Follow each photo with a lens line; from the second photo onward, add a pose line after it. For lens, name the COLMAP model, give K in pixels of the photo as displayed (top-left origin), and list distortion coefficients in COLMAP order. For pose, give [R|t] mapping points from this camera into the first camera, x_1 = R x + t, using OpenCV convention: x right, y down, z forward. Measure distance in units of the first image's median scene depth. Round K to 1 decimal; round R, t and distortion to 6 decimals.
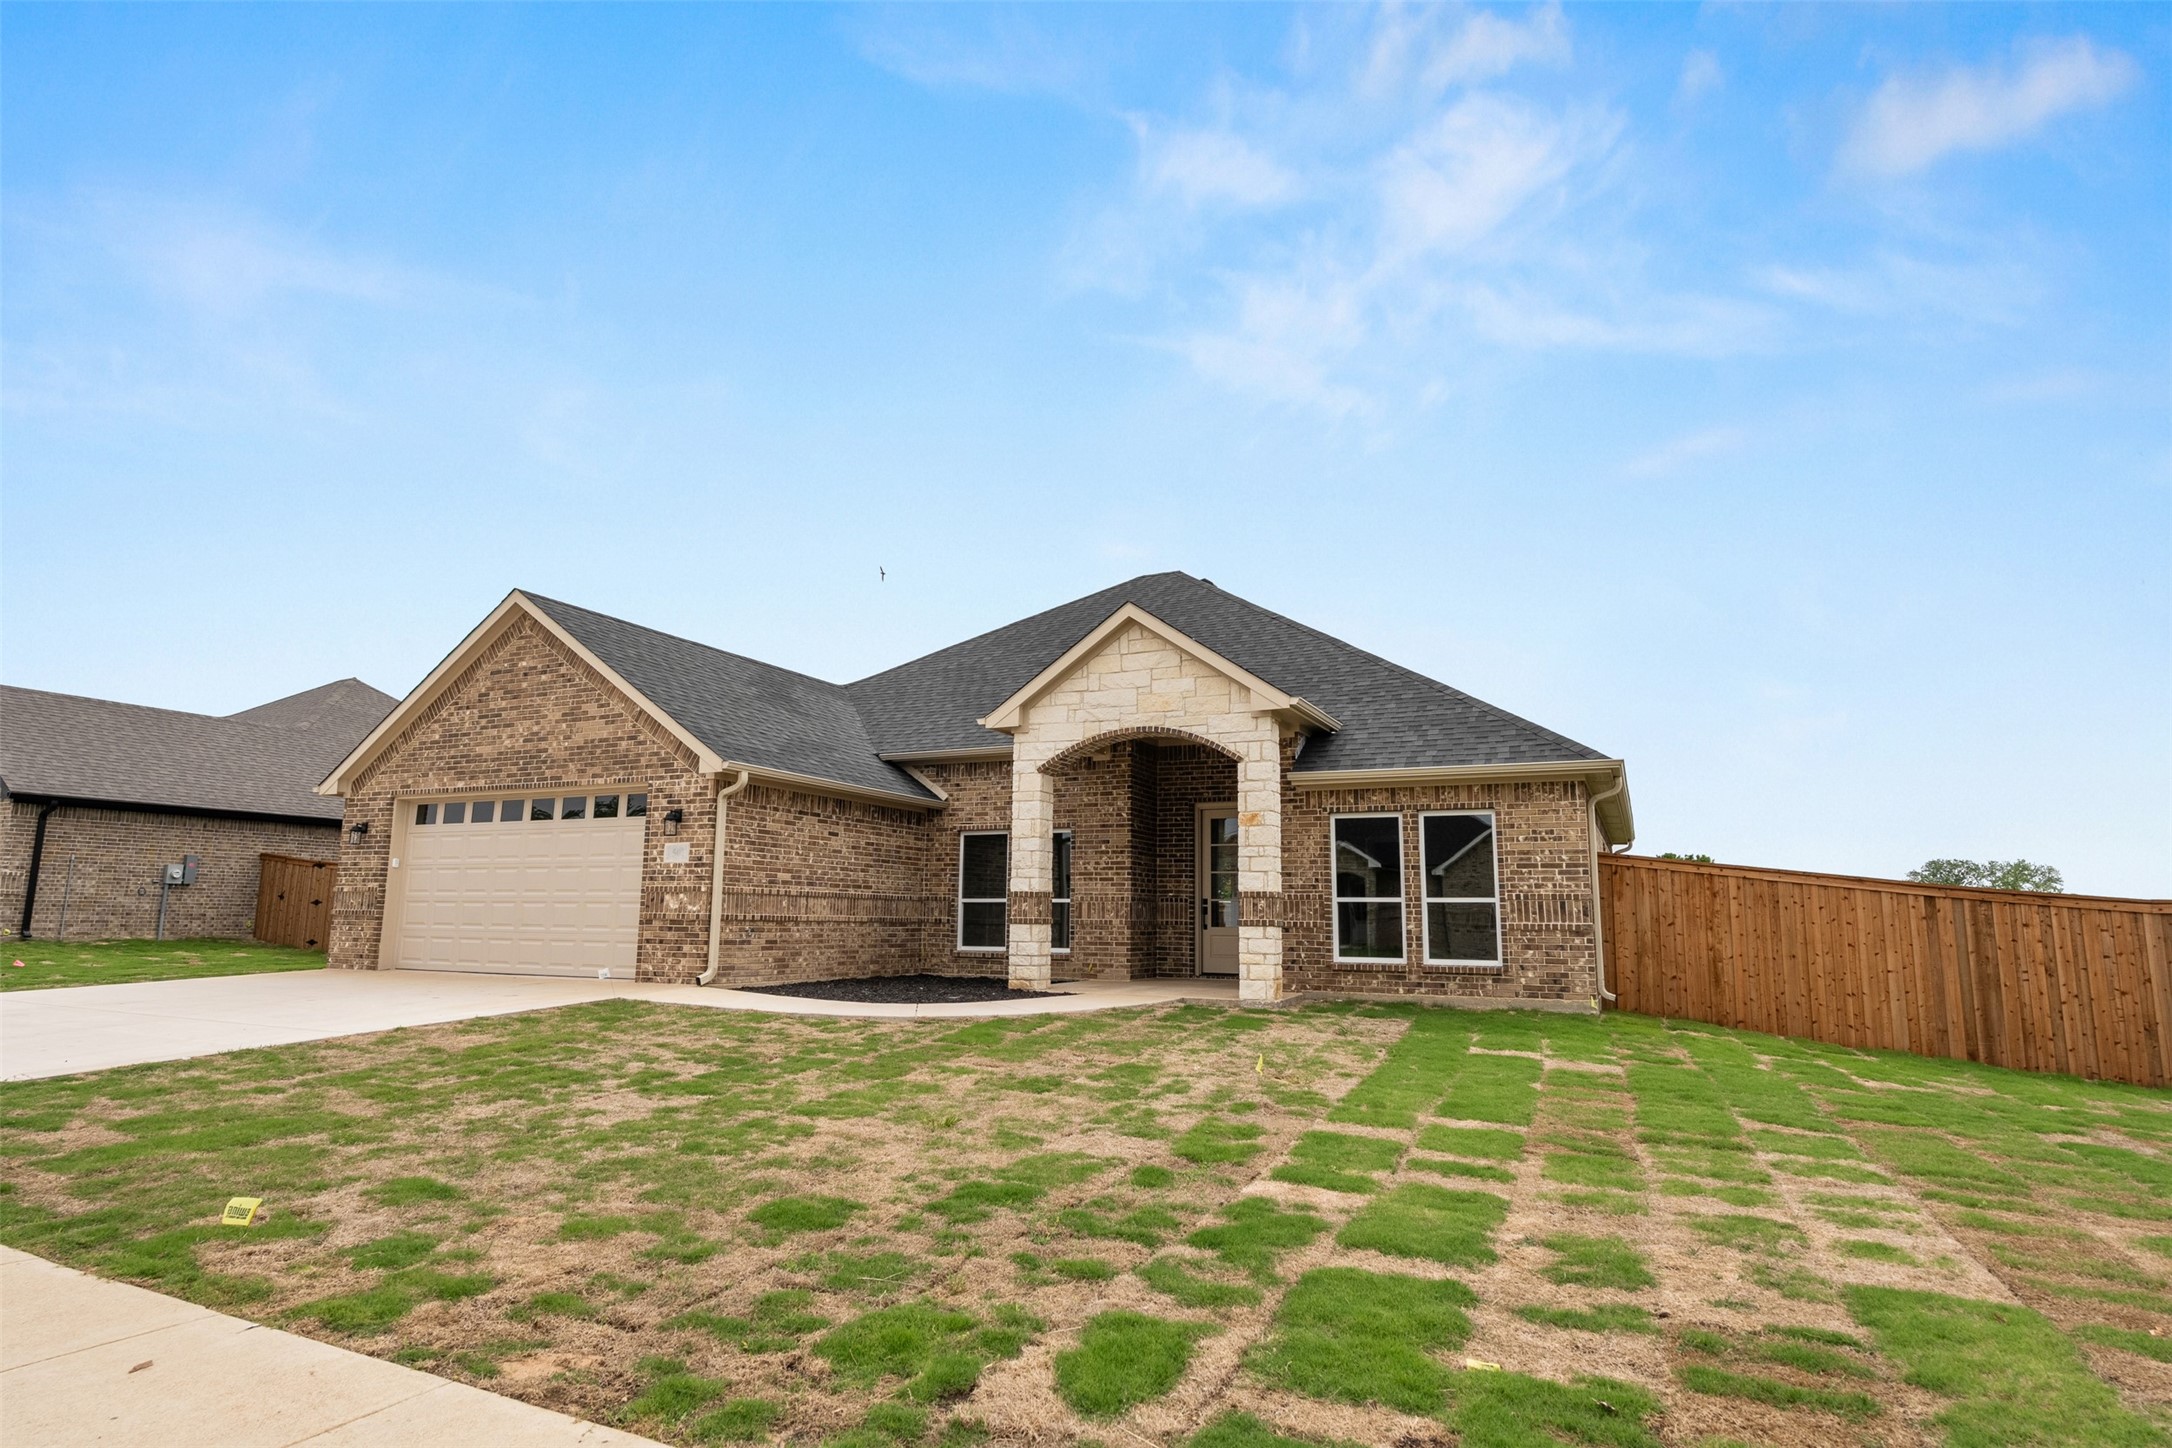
lens RADIAL K [[1171.9, 0, 1086.0], [0, 1171.9, 724.0], [0, 0, 1]] dist [-0.001650, -0.000216]
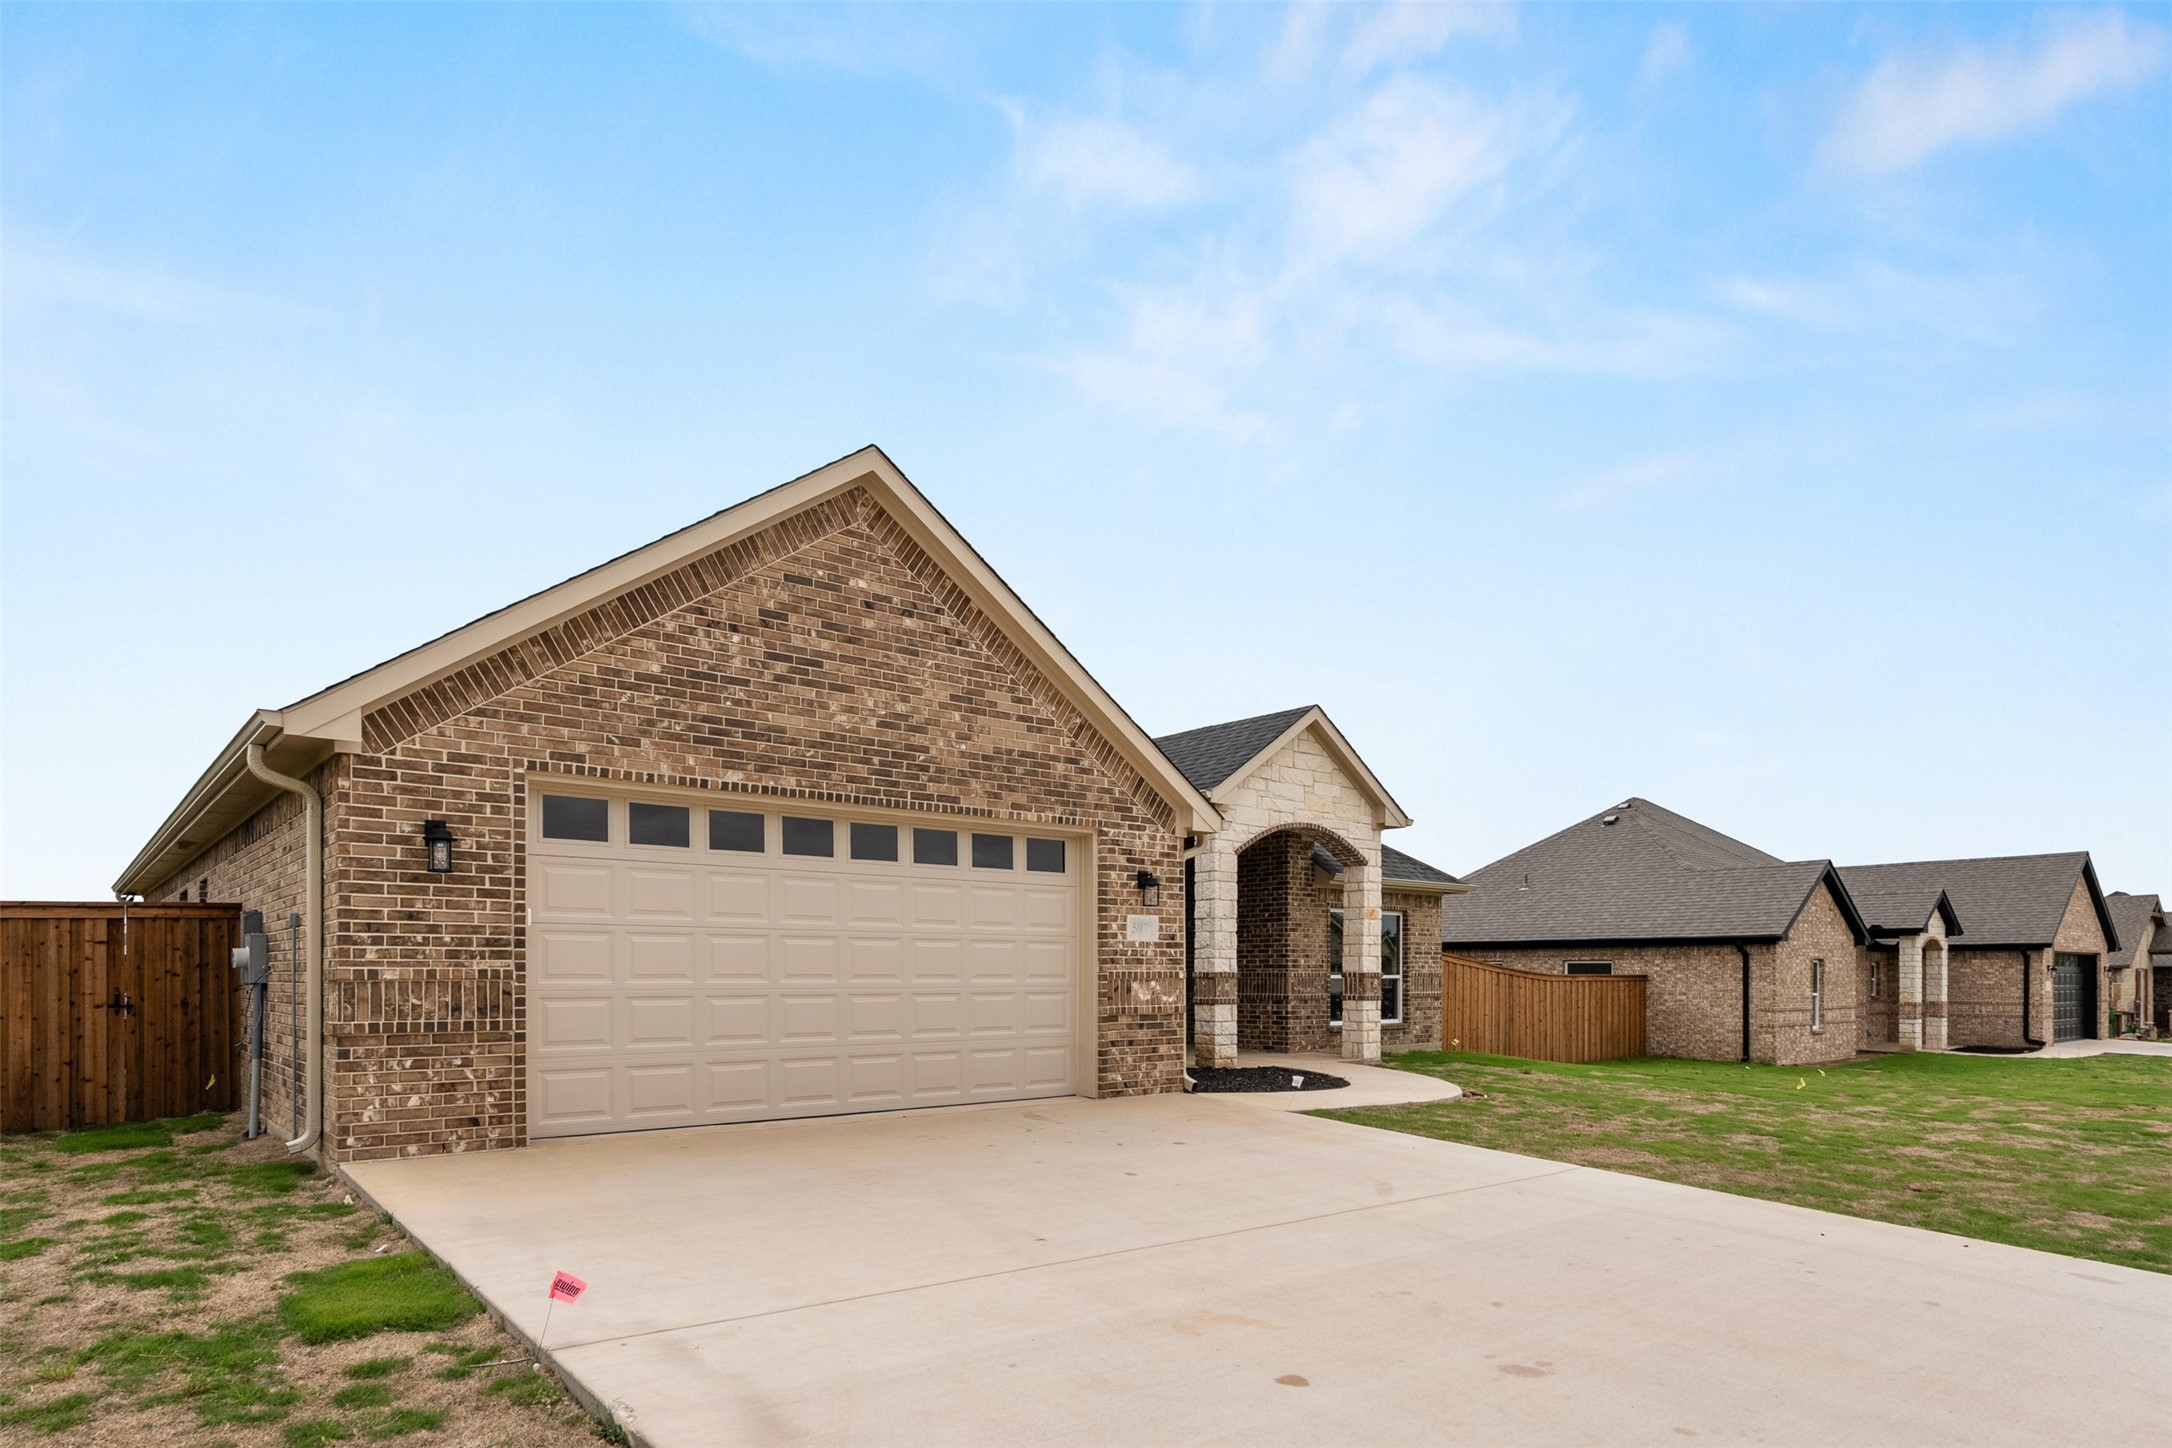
lens RADIAL K [[1239.0, 0, 1088.0], [0, 1239.0, 965.0], [0, 0, 1]] dist [-0.002298, -0.000419]
pose [[0.413525, -0.004621, 0.910481, -1.087362], [-0.147863, 0.986372, 0.072162, 0.079417], [-0.898406, -0.164467, 0.407206, 0.689288]]
